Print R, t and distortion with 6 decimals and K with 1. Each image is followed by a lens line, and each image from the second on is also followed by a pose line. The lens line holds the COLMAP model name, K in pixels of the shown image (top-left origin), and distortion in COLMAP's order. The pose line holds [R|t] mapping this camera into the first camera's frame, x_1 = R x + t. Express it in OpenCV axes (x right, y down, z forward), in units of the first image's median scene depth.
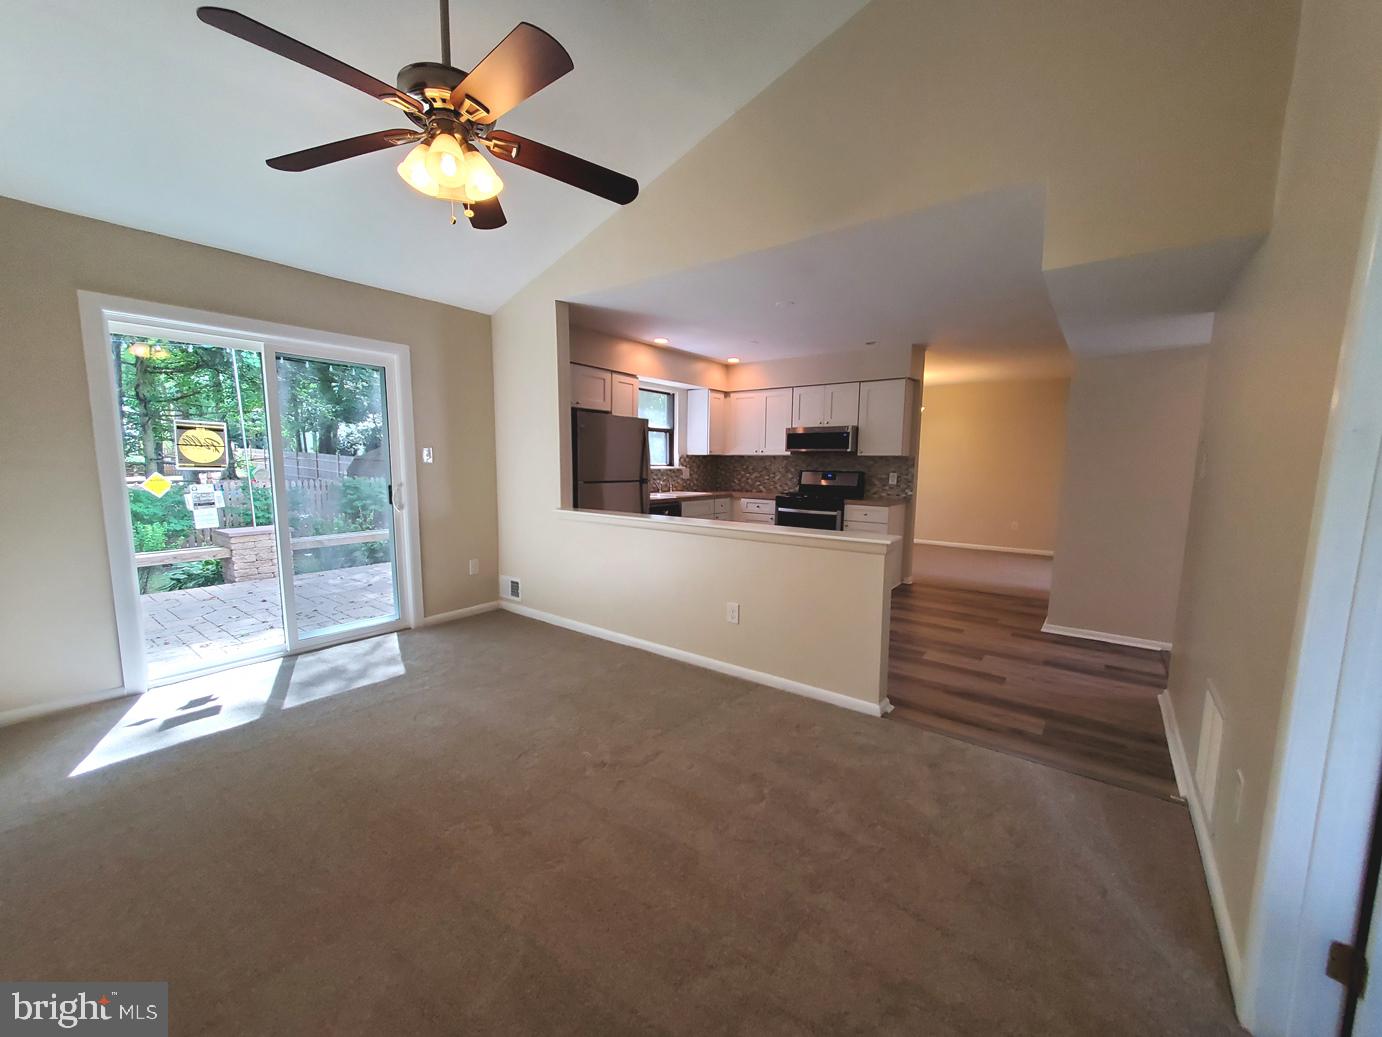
lens RADIAL K [[537.6, 0, 691.1], [0, 537.6, 522.8], [0, 0, 1]] dist [-0.002946, -0.000390]
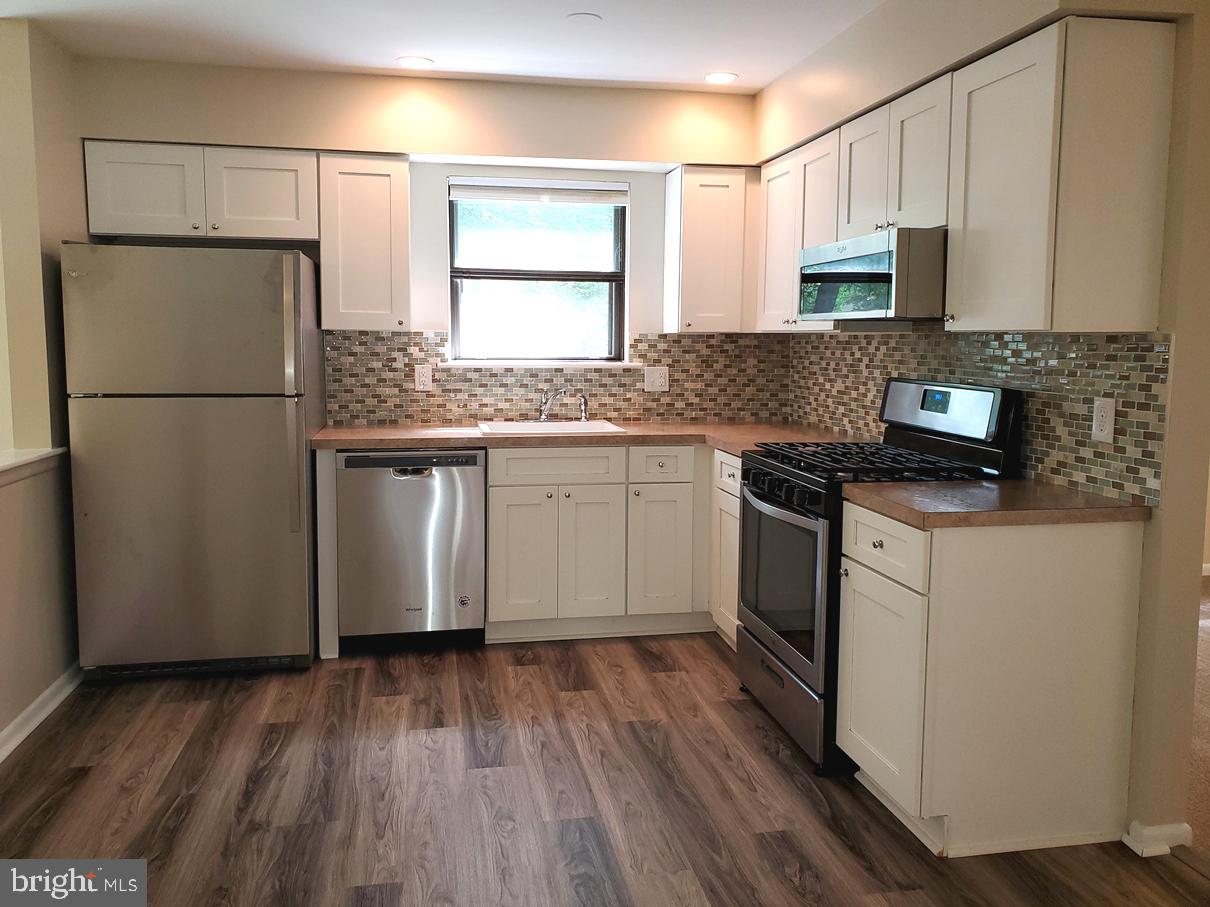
lens RADIAL K [[918.2, 0, 603.0], [0, 918.2, 453.1], [0, 0, 1]] dist [0.004980, 0.000103]
pose [[0.745536, 0.076604, -0.662048, 0.437246], [-0.072089, 0.996813, 0.034158, -0.057099], [0.662555, 0.022260, 0.748682, 0.456540]]
